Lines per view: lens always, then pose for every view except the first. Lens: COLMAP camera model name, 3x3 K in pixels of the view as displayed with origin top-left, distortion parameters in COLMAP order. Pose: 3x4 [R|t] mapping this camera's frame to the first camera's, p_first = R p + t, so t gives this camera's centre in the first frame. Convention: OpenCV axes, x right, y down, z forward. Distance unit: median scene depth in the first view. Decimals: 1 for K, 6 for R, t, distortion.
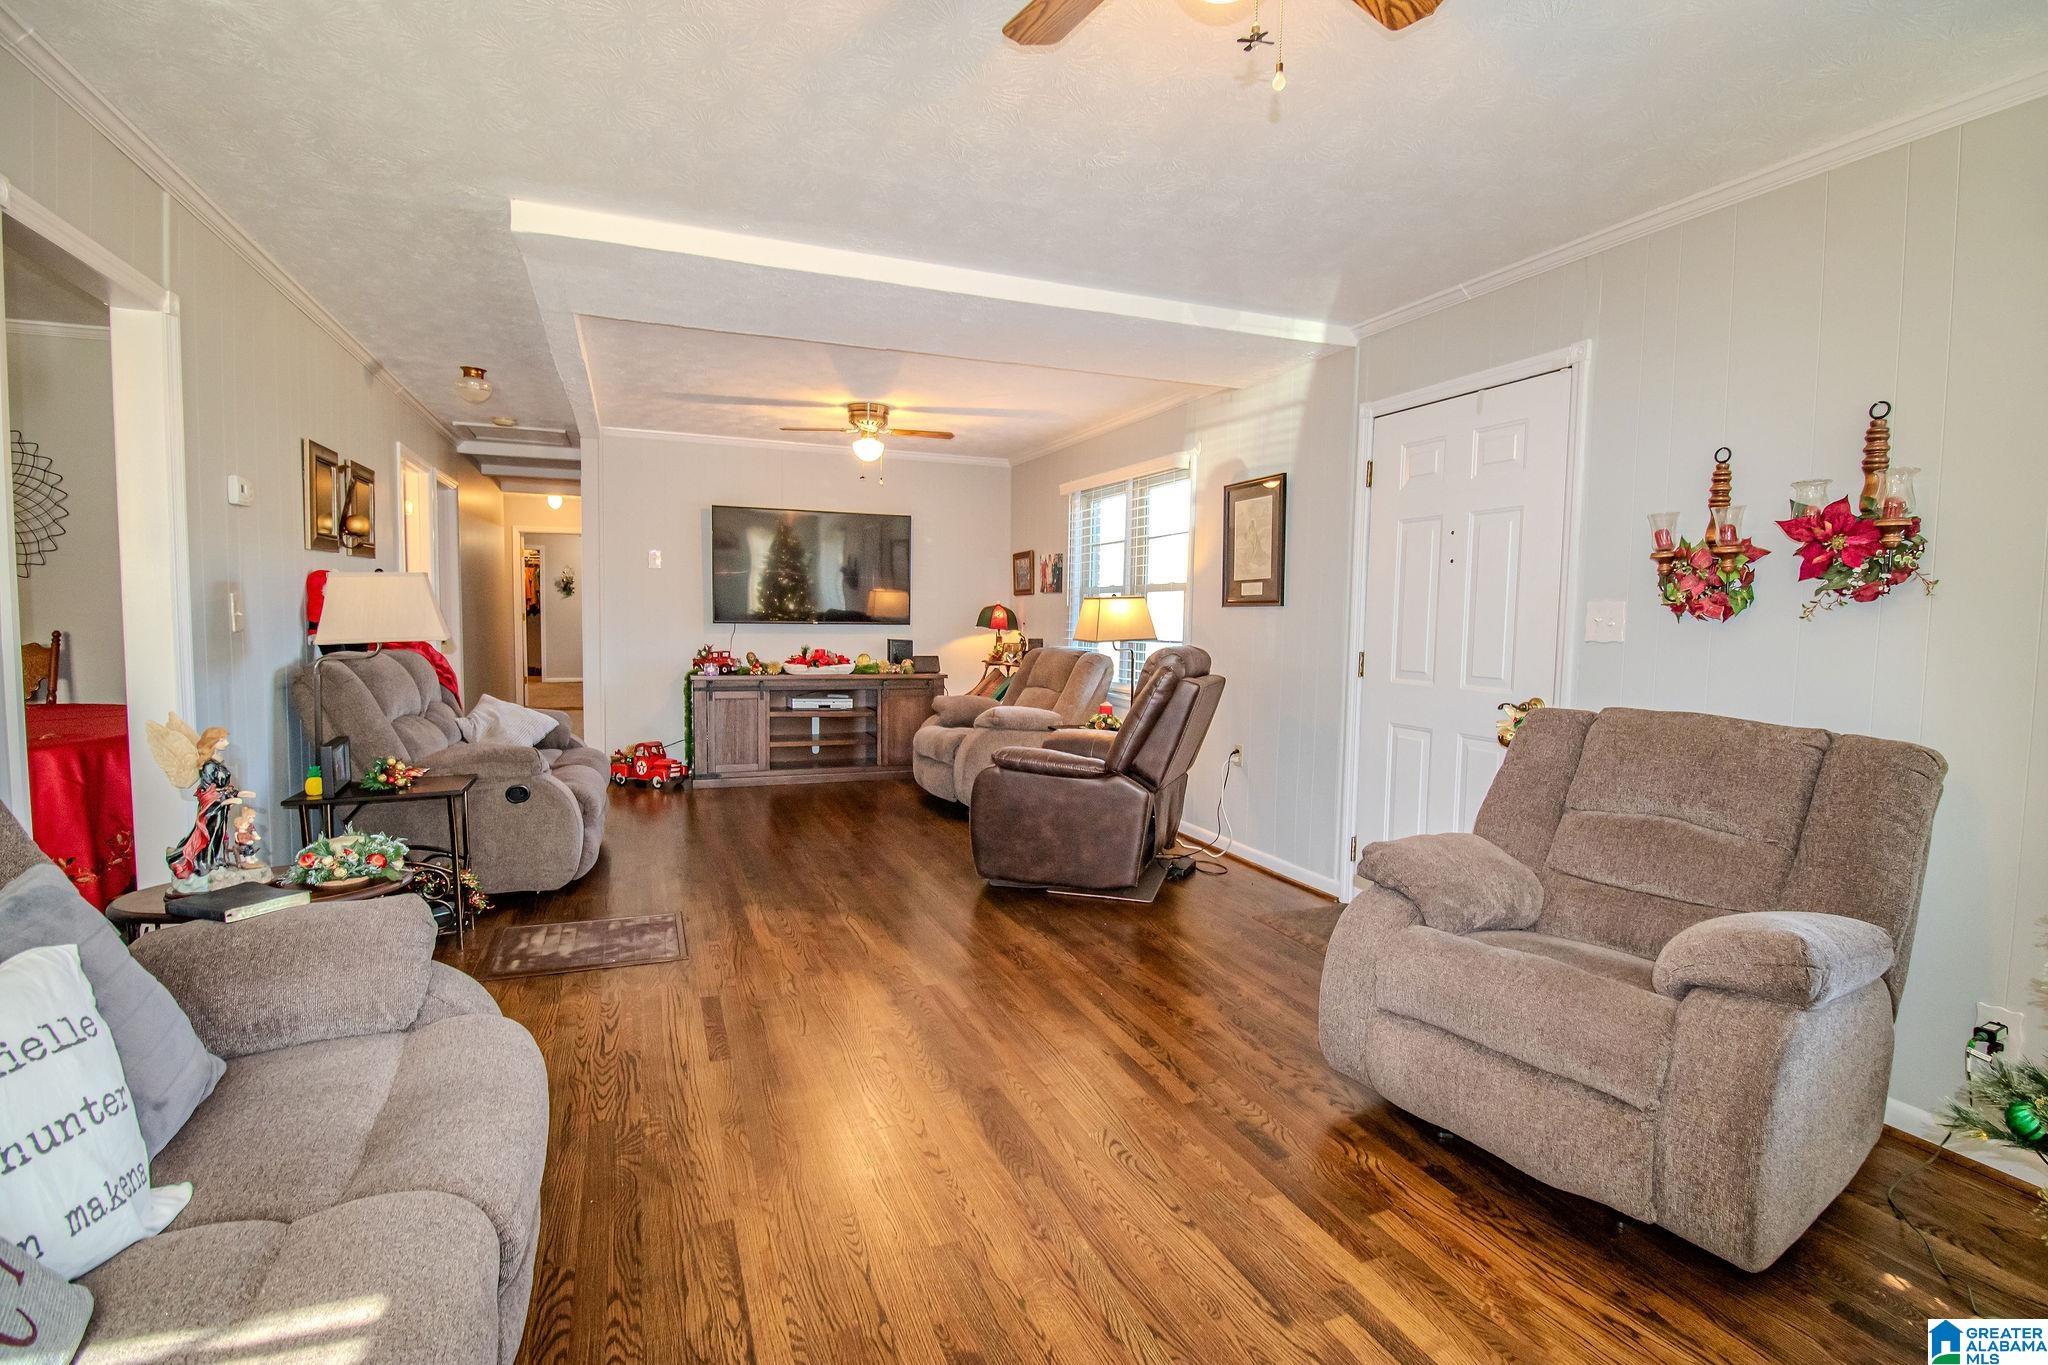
lens RADIAL K [[963.5, 0, 1028.8], [0, 963.5, 676.2], [0, 0, 1]] dist [0.000009, -0.013173]
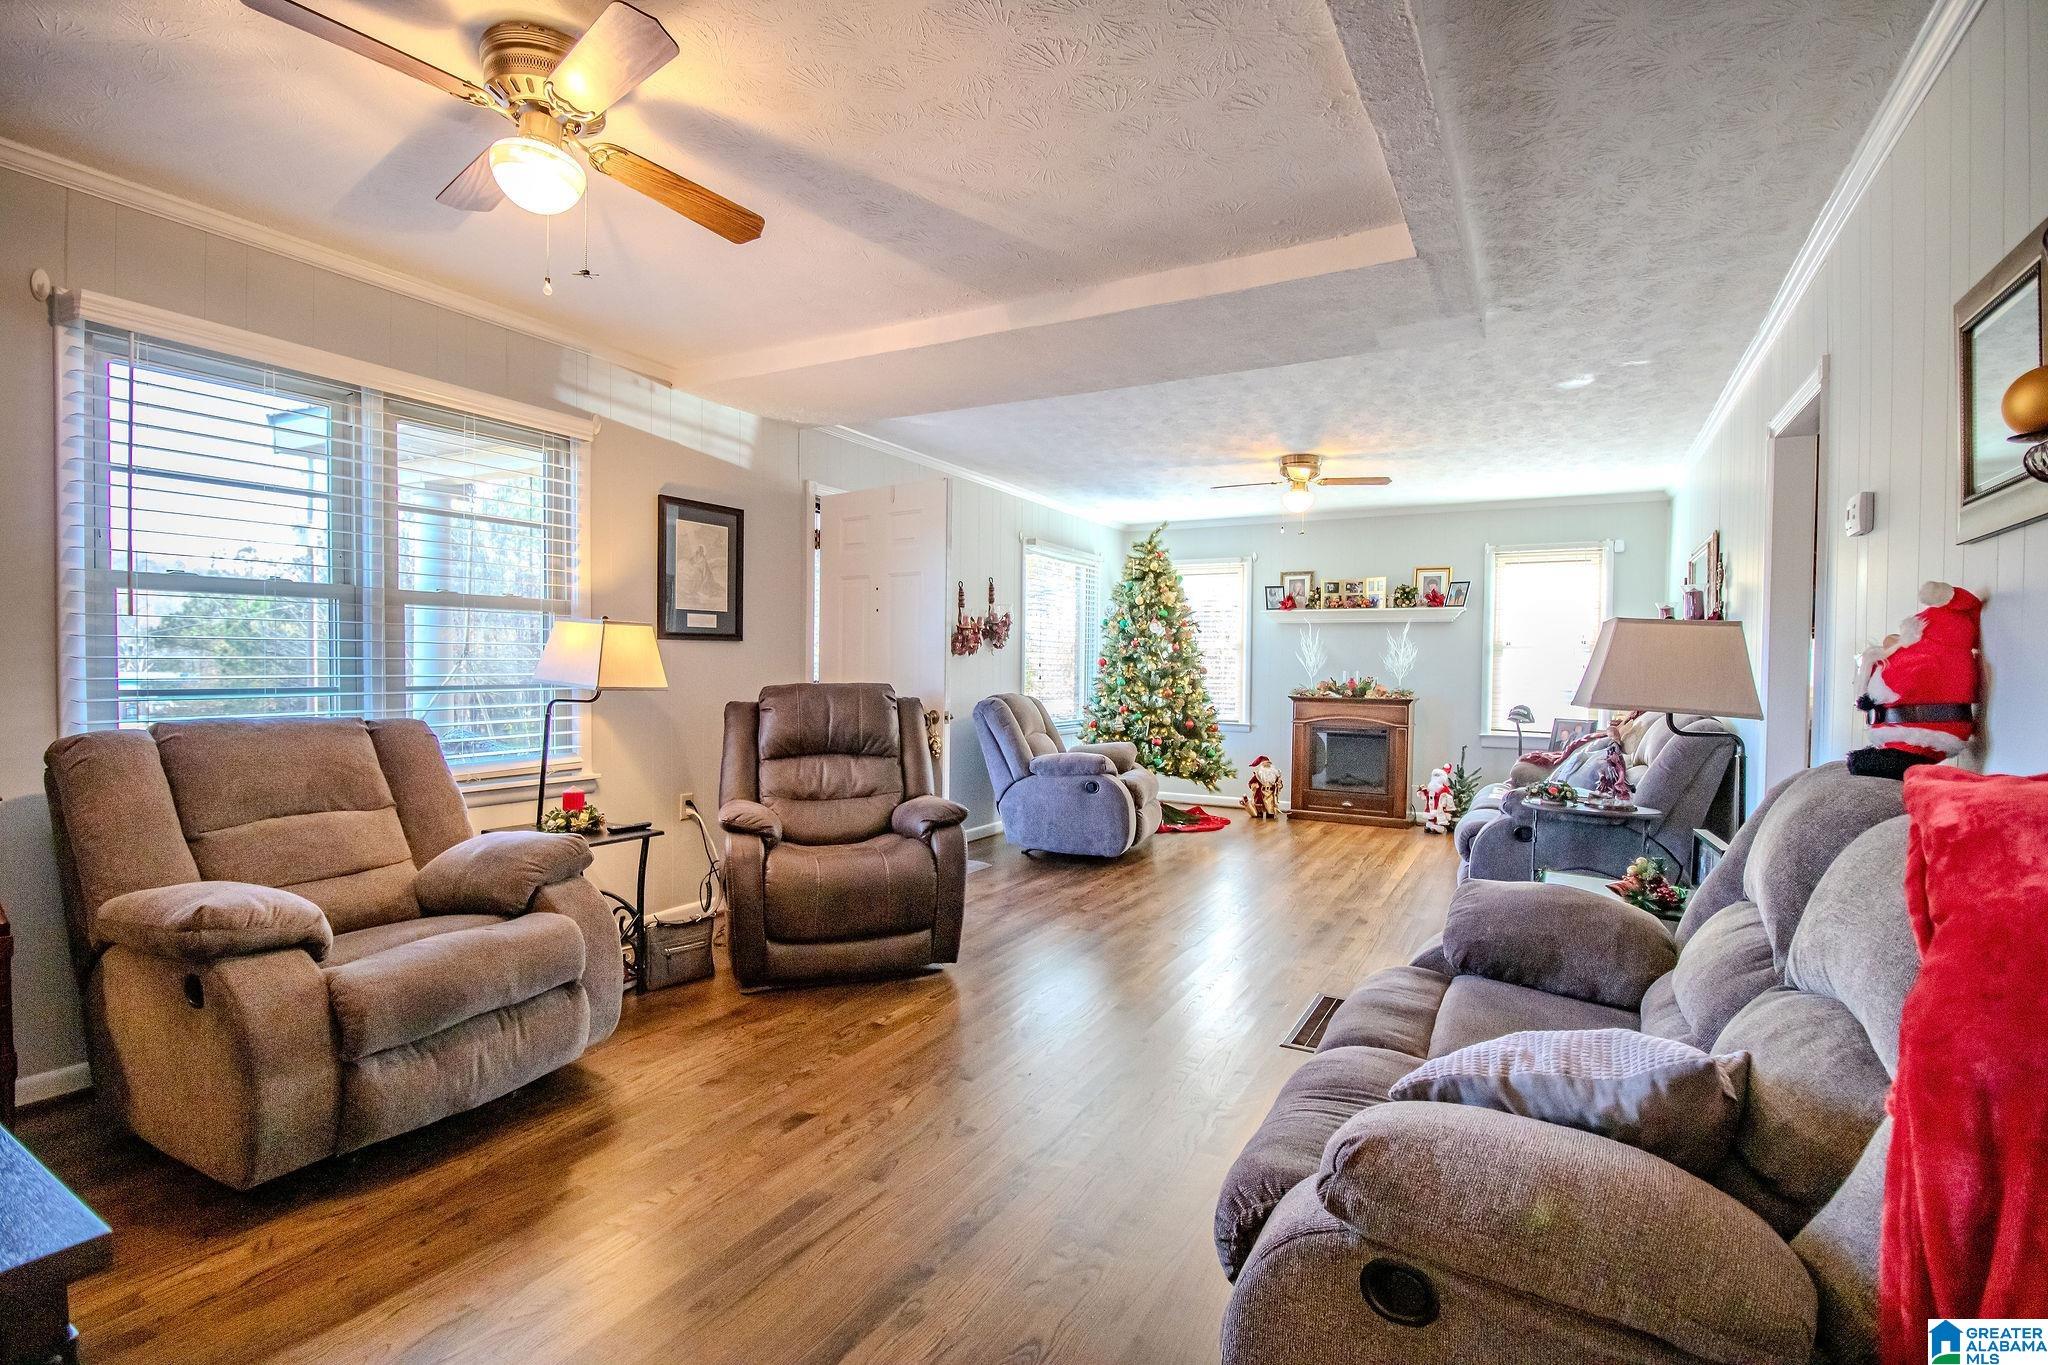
lens RADIAL K [[963.5, 0, 1021.3], [0, 963.5, 685.0], [0, 0, 1]] dist [0.000009, -0.013173]
pose [[-0.628881, -0.035643, 0.776684, -0.703131], [0.031882, 0.996926, 0.071565, -0.089076], [-0.776848, 0.069768, -0.625811, 1.398016]]
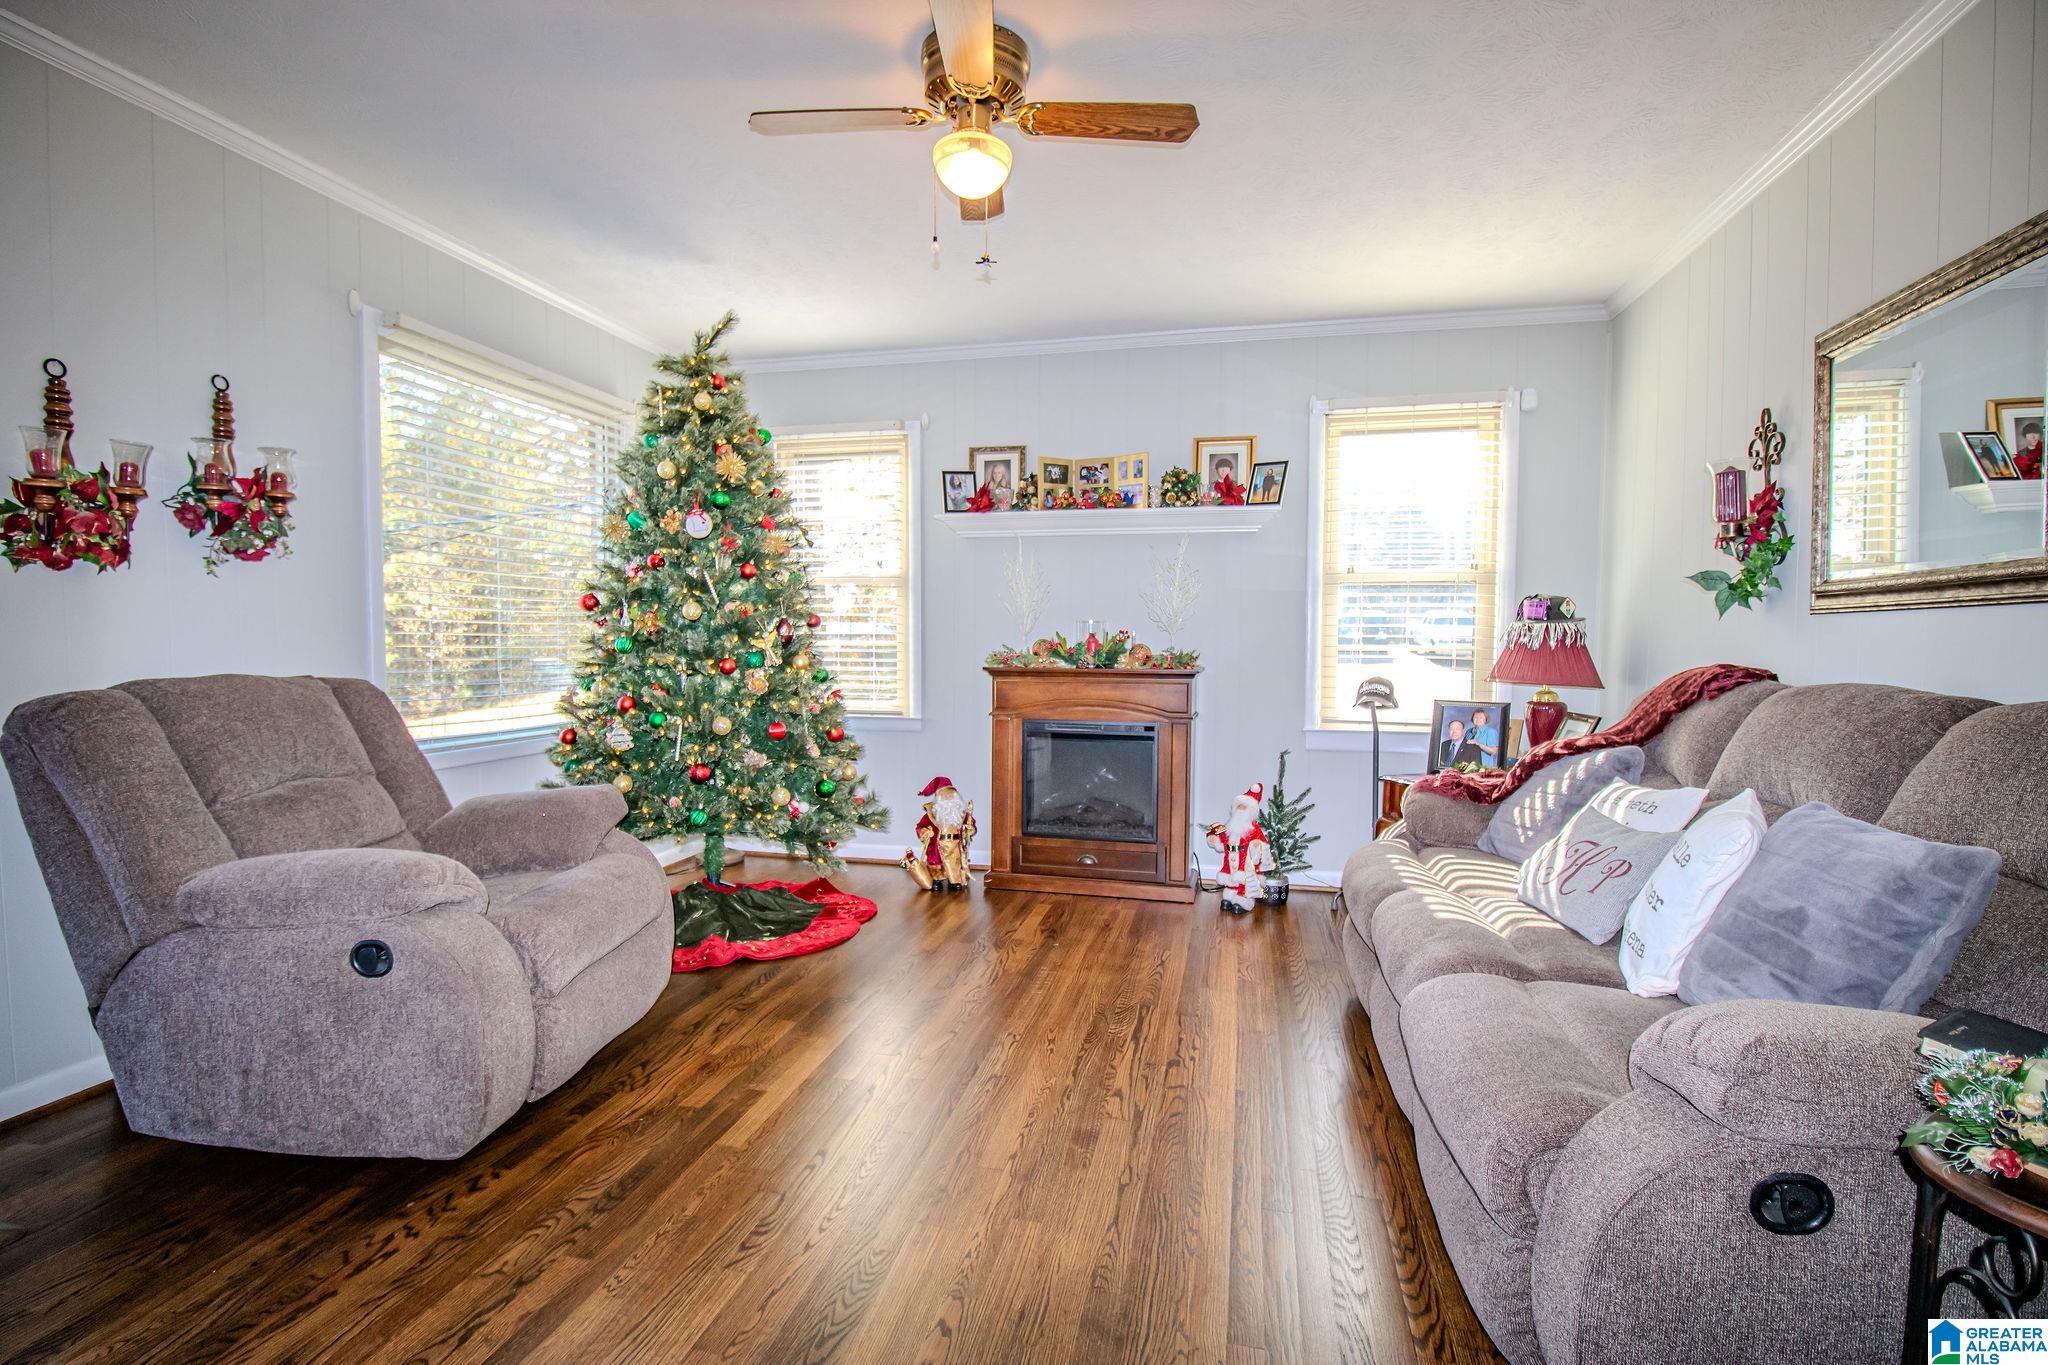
lens RADIAL K [[963.5, 0, 1026.5], [0, 963.5, 682.7], [0, 0, 1]] dist [0.000009, -0.013173]
pose [[-0.822113, -0.040395, 0.567890, -0.252907], [0.024395, 0.994064, 0.106025, -0.017853], [-0.568802, 0.101018, -0.816248, 0.720954]]
